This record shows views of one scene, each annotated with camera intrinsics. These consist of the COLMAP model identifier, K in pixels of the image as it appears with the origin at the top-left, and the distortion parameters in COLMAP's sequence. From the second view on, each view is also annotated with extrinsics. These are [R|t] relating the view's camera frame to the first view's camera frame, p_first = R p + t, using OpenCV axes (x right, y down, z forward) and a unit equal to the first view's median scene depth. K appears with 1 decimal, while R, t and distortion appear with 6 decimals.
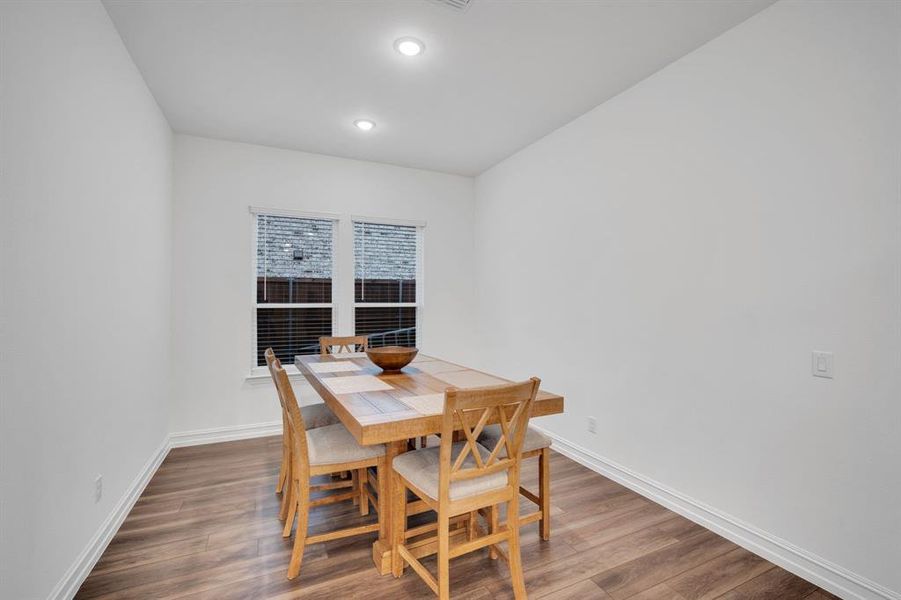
lens RADIAL K [[399.8, 0, 453.1], [0, 399.8, 300.7], [0, 0, 1]] dist [-0.009610, 0.001198]
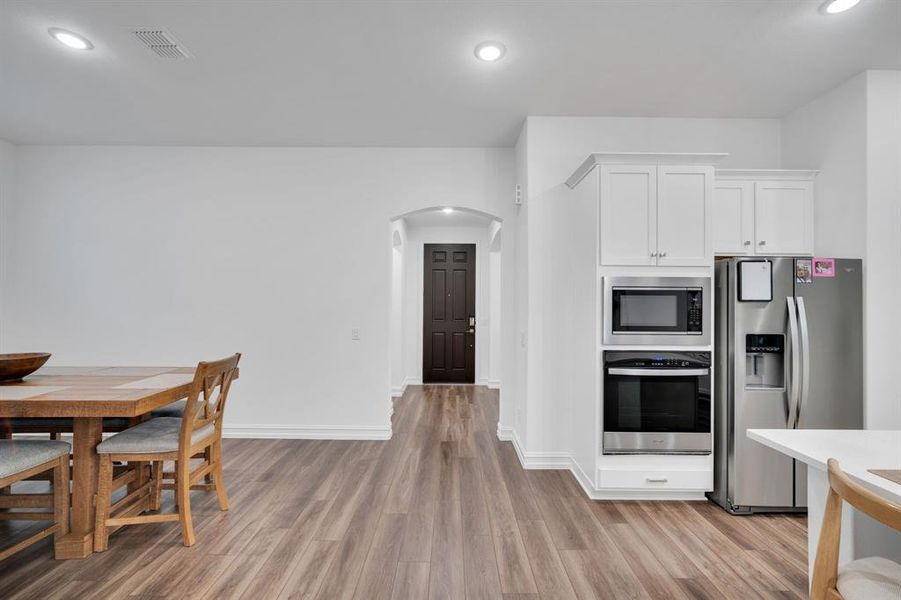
lens RADIAL K [[399.8, 0, 450.5], [0, 399.8, 301.8], [0, 0, 1]] dist [-0.009610, 0.001198]
pose [[0.423003, 0.012791, 0.906038, -0.689696], [-0.005717, 0.999918, -0.011447, 0.007073], [-0.906110, -0.000338, 0.423042, -0.321879]]
